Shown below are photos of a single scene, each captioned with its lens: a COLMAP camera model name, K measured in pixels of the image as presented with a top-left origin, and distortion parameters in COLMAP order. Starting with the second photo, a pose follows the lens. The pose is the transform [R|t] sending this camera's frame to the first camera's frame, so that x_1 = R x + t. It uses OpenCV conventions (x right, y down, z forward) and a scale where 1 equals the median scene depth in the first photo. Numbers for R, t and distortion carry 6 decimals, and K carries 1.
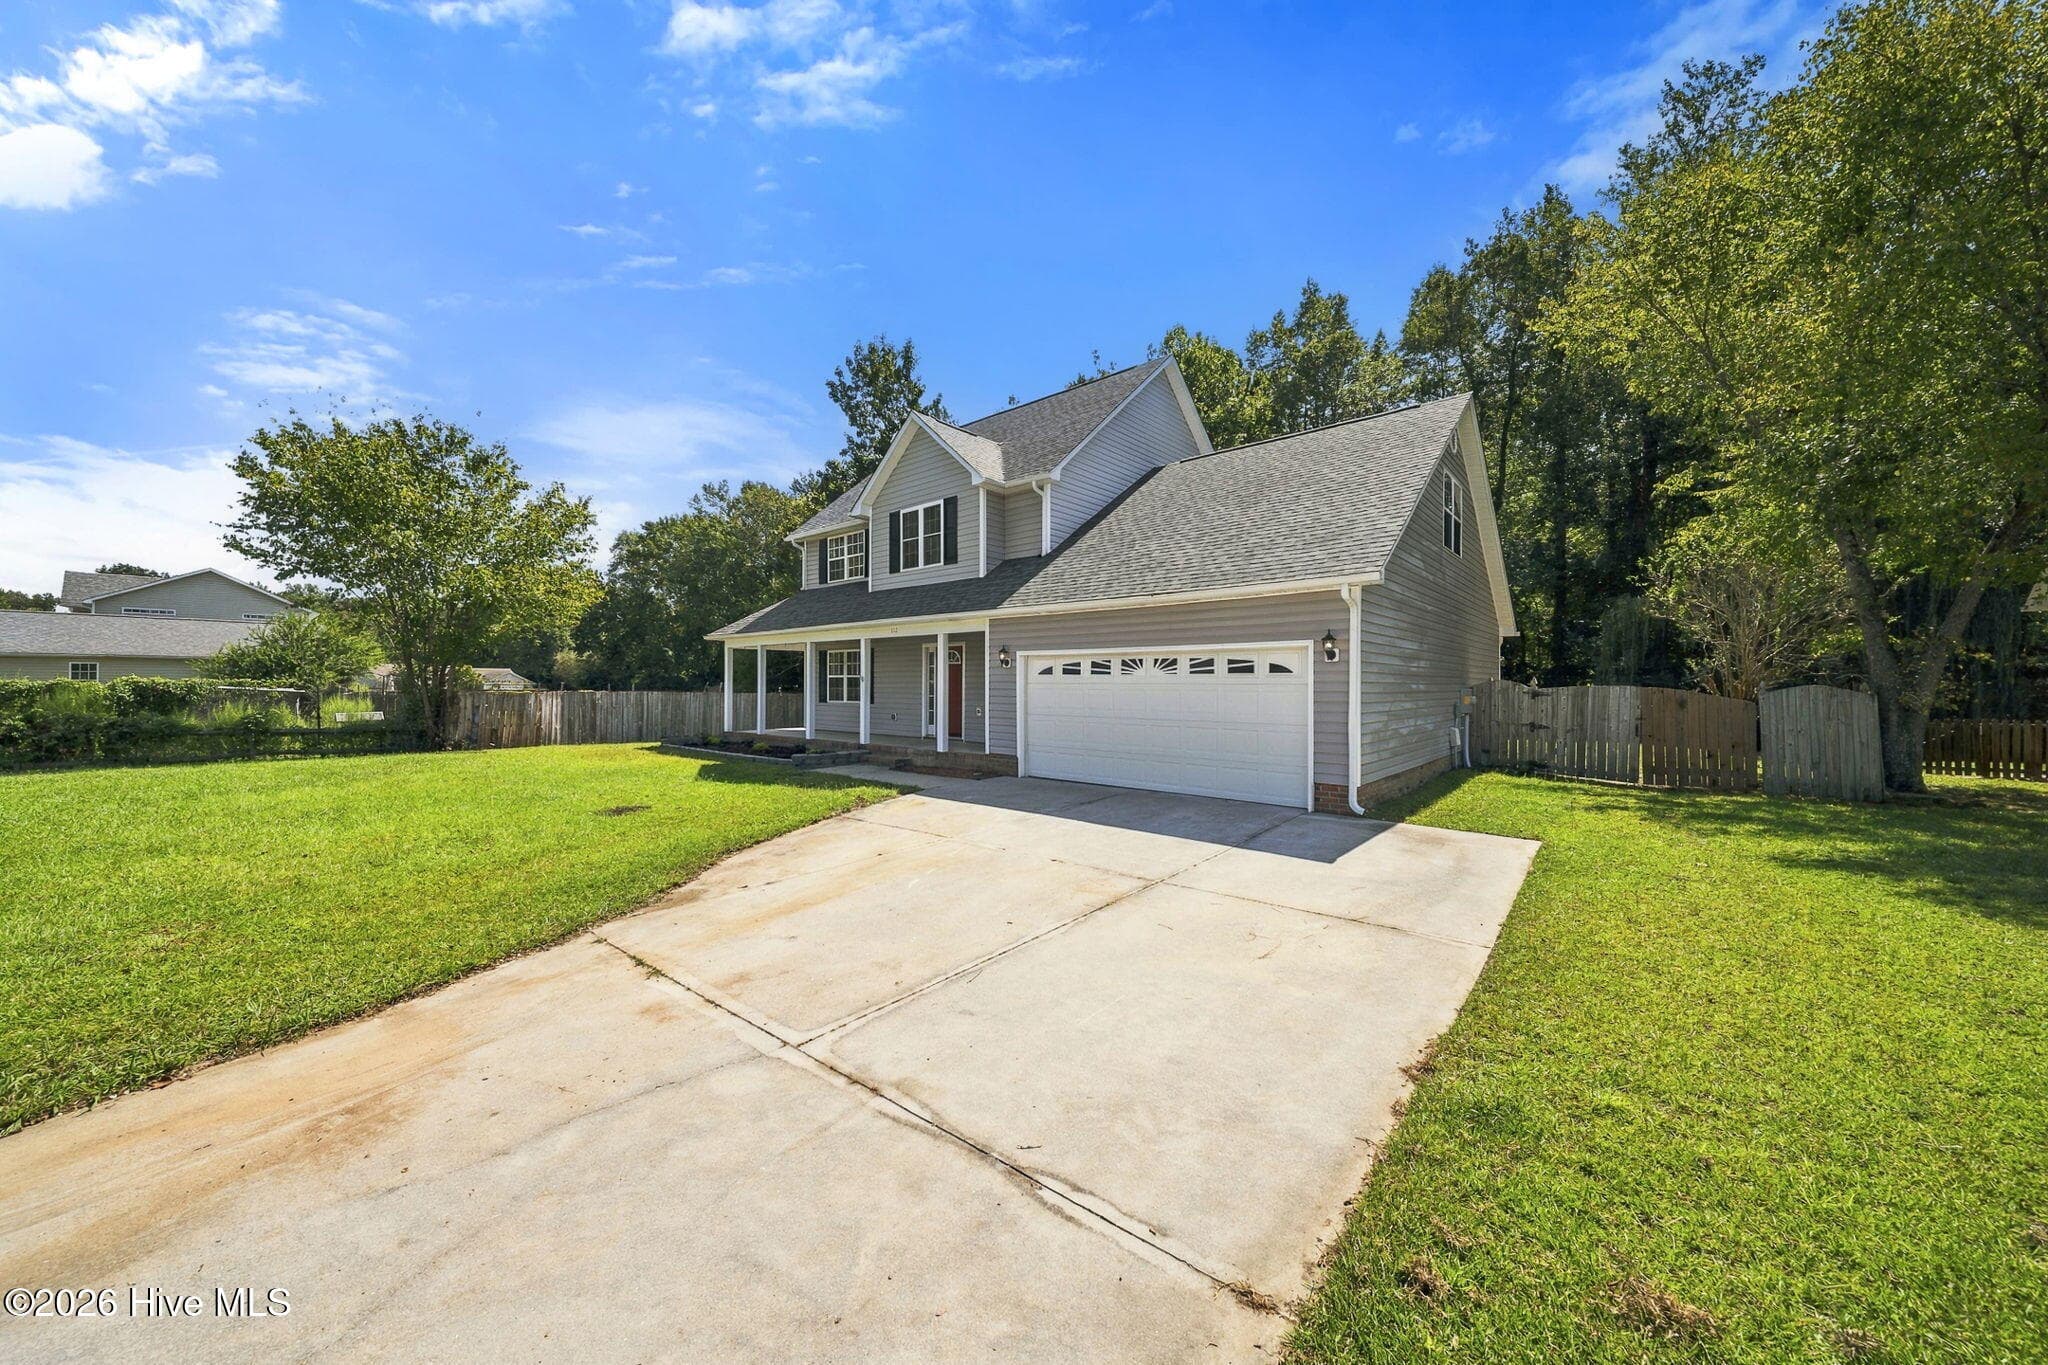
lens RADIAL K [[703.6, 0, 1027.9], [0, 703.6, 678.2], [0, 0, 1]] dist [-0.001408, -0.000240]
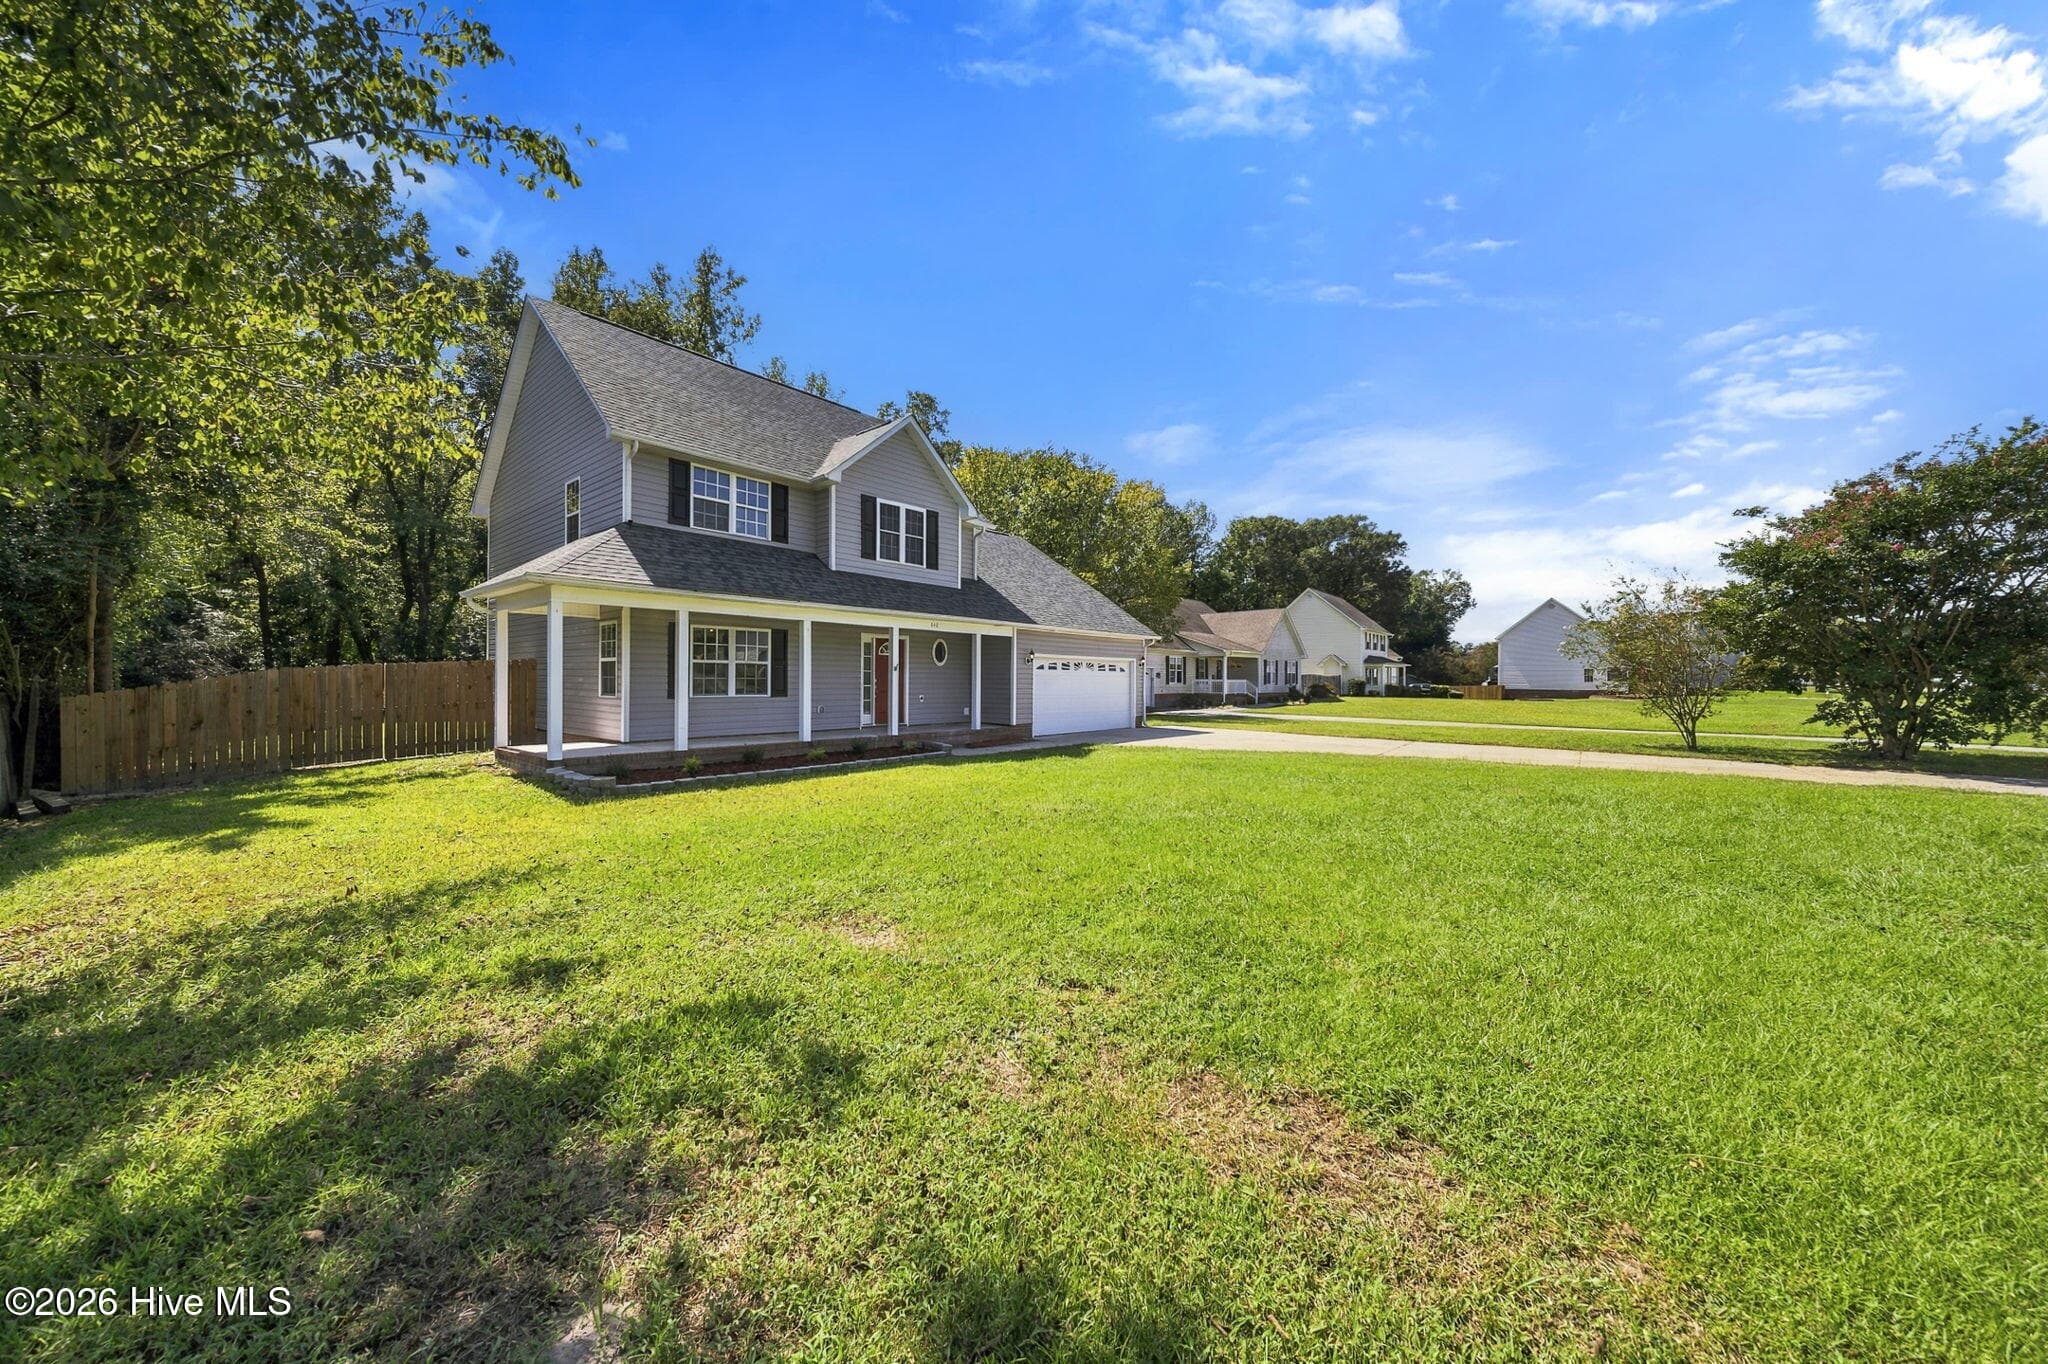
lens RADIAL K [[703.6, 0, 1027.9], [0, 703.6, 677.7], [0, 0, 1]] dist [-0.001408, -0.000240]
pose [[-0.023457, 0.003696, 0.999718, -1.176934], [-0.010785, 0.999934, -0.003950, 0.015333], [-0.999667, -0.010875, -0.023416, 0.813911]]
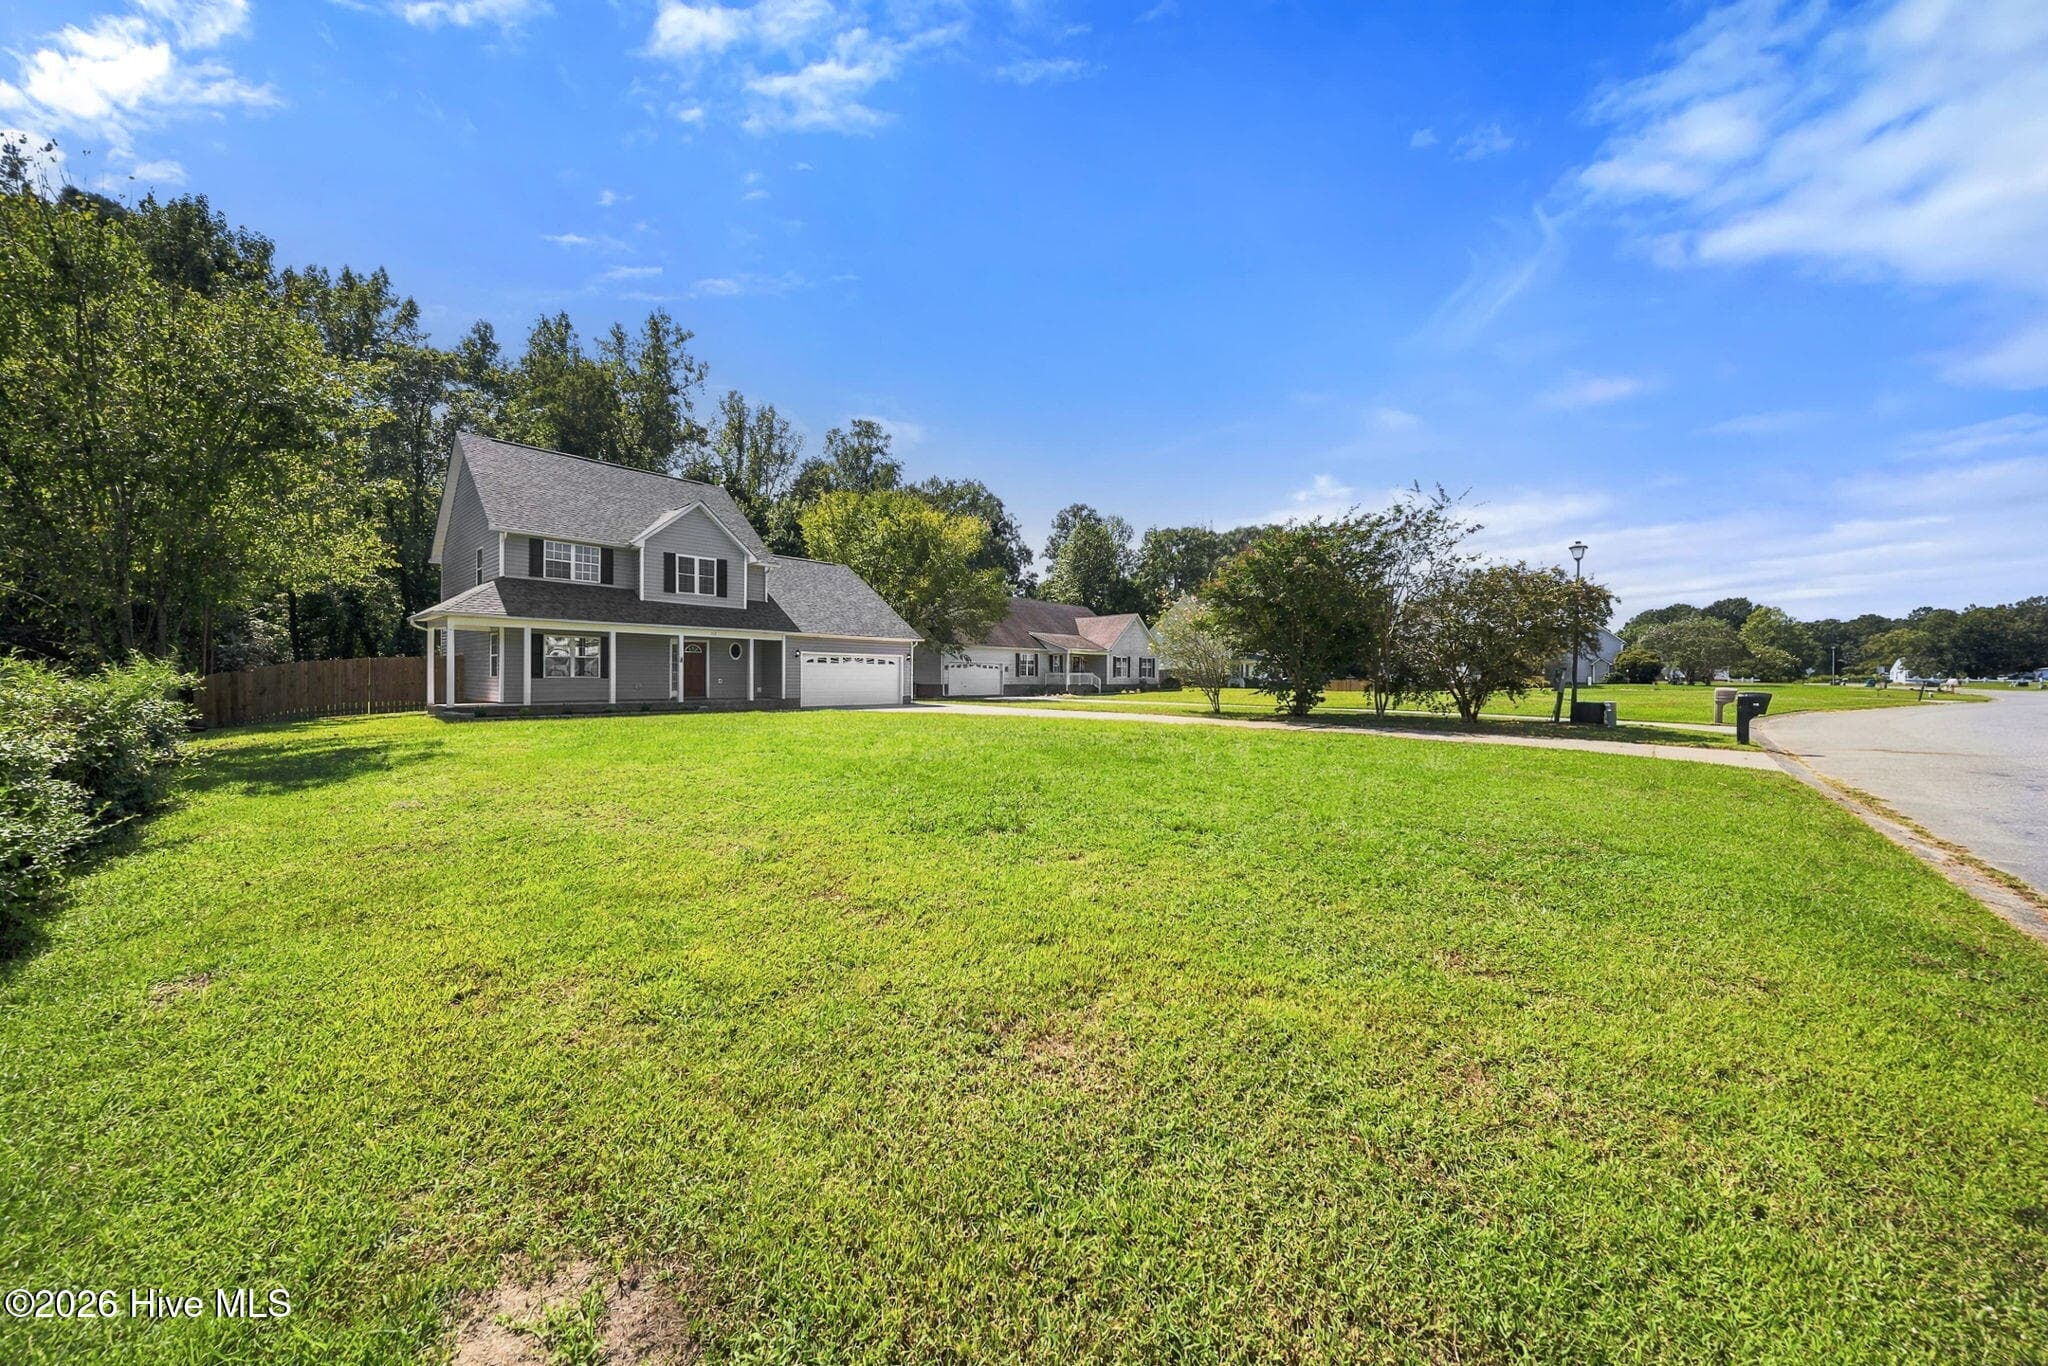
lens RADIAL K [[701.3, 0, 1026.3], [0, 701.3, 685.1], [0, 0, 1]] dist [0.000856, 0.000001]
pose [[-0.005049, -0.008570, 0.999951, -1.763081], [-0.008976, 0.999923, 0.008524, 0.034353], [-0.999947, -0.008932, -0.005125, 0.224948]]
